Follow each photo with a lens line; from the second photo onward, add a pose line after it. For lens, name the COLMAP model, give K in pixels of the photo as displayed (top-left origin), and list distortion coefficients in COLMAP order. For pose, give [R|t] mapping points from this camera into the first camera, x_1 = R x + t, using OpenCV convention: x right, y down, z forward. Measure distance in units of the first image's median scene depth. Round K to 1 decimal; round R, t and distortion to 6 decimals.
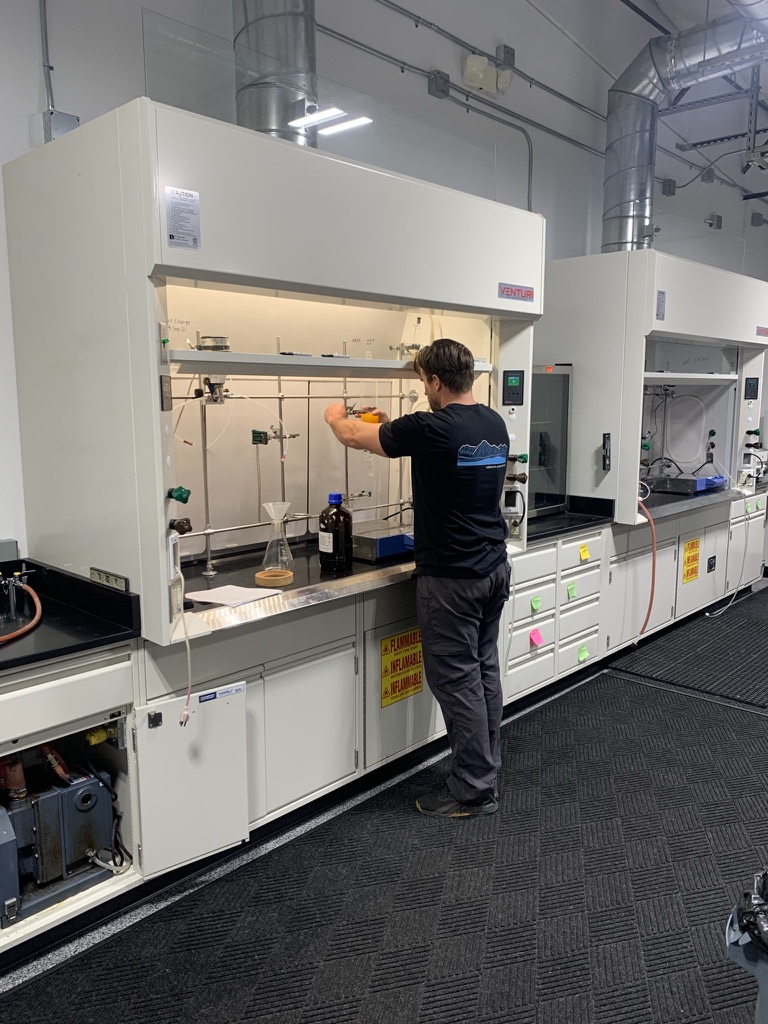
lens RADIAL K [[784.3, 0, 384.0], [0, 784.3, 512.0], [0, 0, 1]] dist [0.003119, -0.006236]
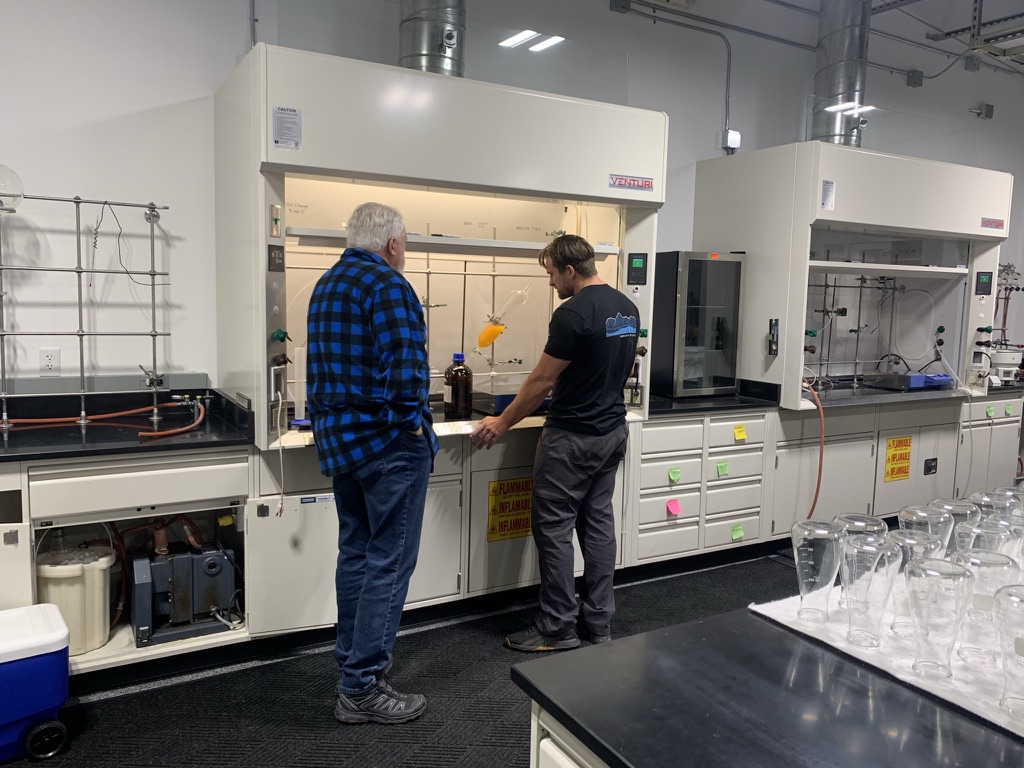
lens RADIAL K [[784.3, 0, 509.7], [0, 784.3, 375.5], [0, 0, 1]] dist [0.003119, -0.006236]
pose [[0.957787, 0.053043, -0.282542, 0.259488], [-0.066770, 0.996999, -0.039171, 0.038013], [0.279617, 0.056383, 0.958455, -0.079107]]
